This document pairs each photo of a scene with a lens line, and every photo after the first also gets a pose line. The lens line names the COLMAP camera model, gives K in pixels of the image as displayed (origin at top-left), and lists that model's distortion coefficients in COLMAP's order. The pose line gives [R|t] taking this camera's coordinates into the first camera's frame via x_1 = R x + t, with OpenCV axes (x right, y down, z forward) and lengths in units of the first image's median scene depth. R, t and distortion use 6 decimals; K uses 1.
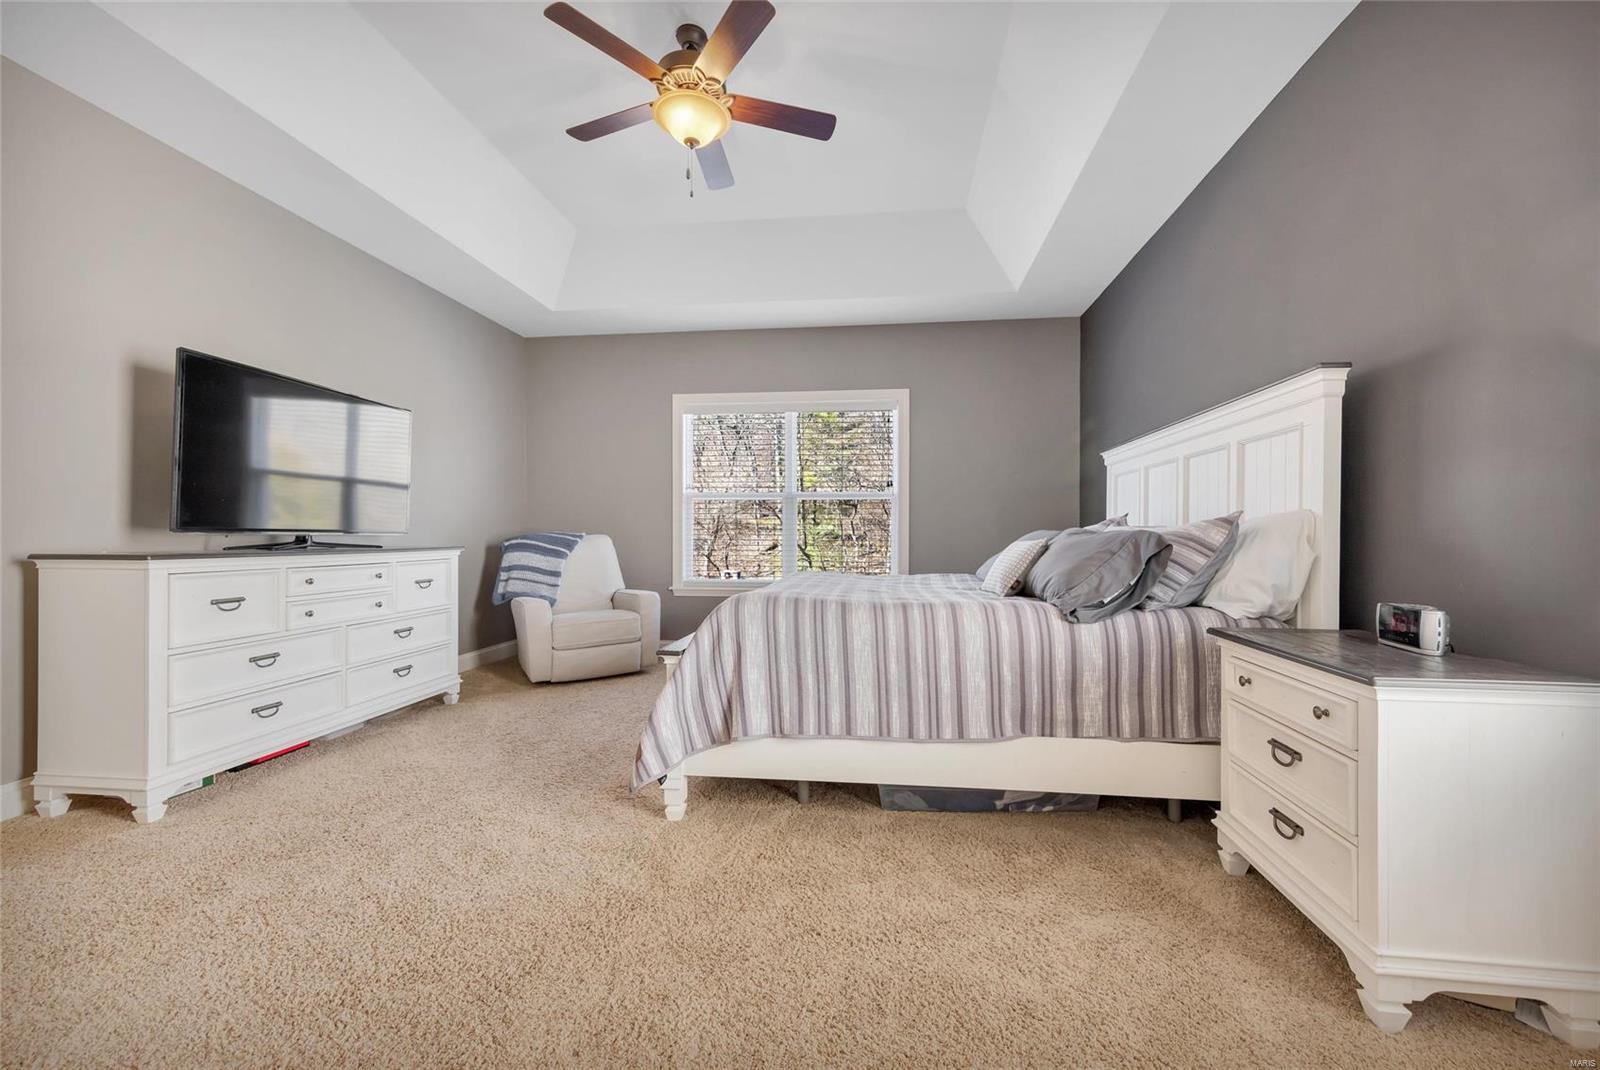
lens RADIAL K [[632.2, 0, 805.8], [0, 632.2, 534.5], [0, 0, 1]] dist [0.007025, -0.000519]
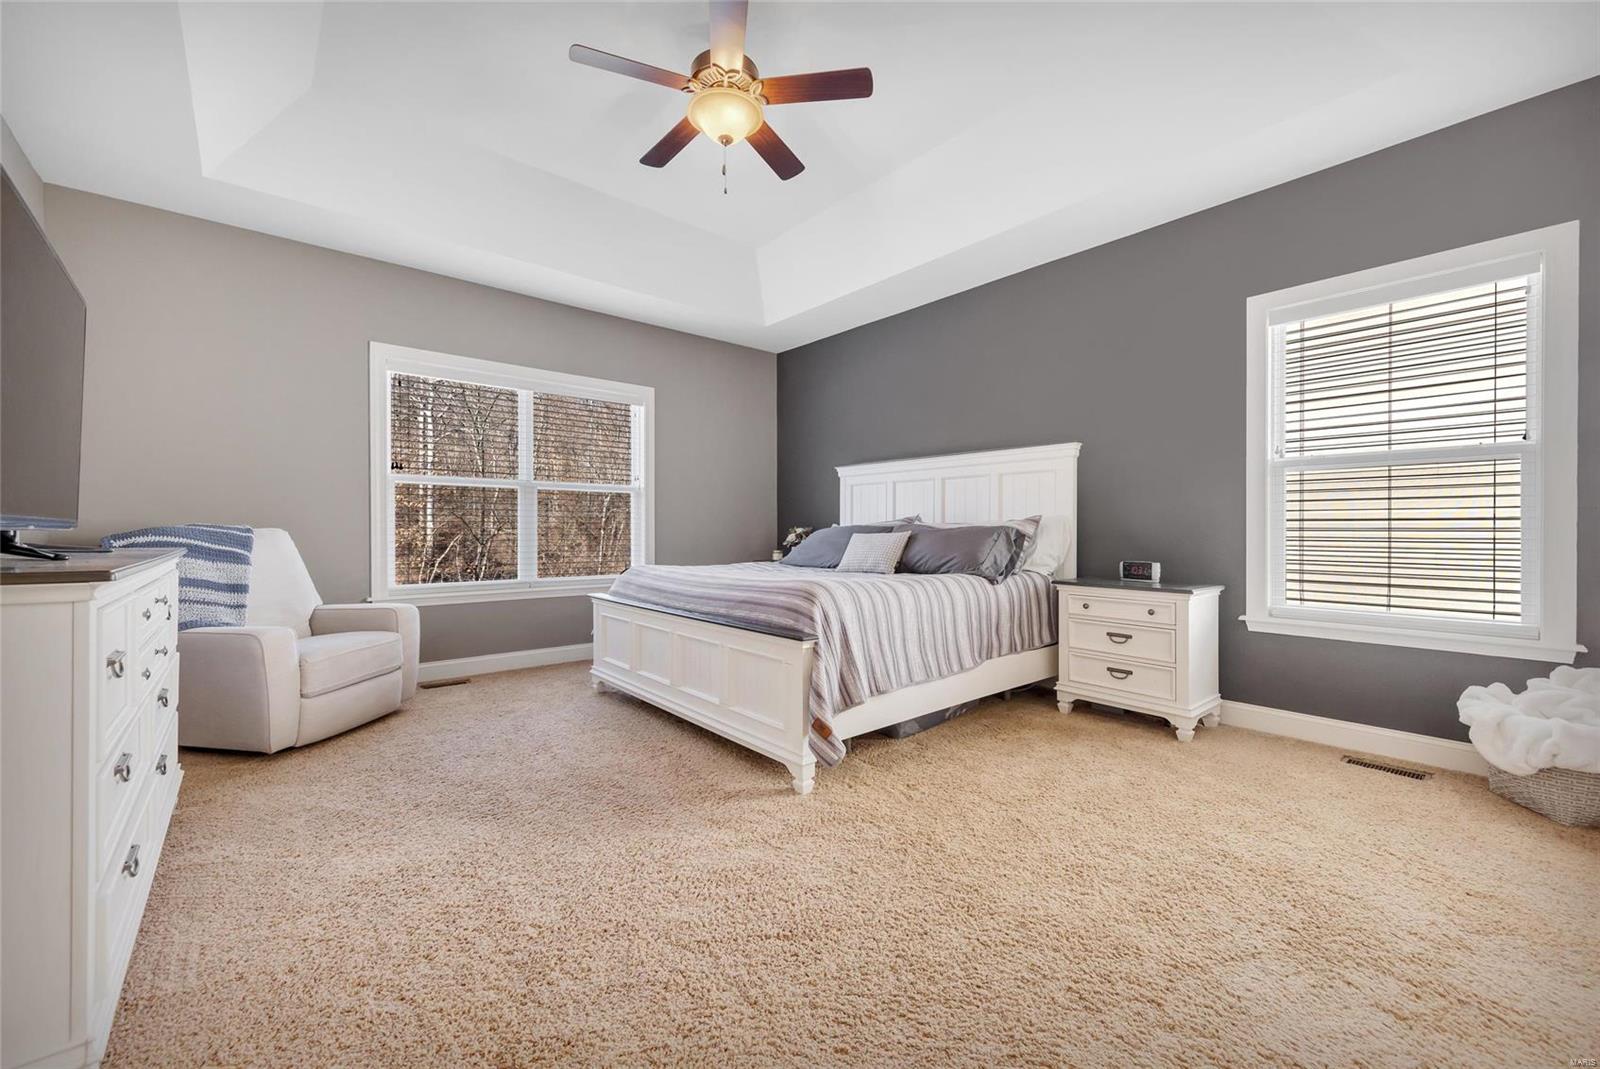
lens RADIAL K [[632.2, 0, 799.1], [0, 632.2, 527.2], [0, 0, 1]] dist [0.007025, -0.000519]
pose [[0.675763, 0.001851, 0.737116, -1.031992], [-0.001342, 0.999998, -0.001281, -0.000964], [-0.737117, -0.000123, 0.675765, 0.286151]]
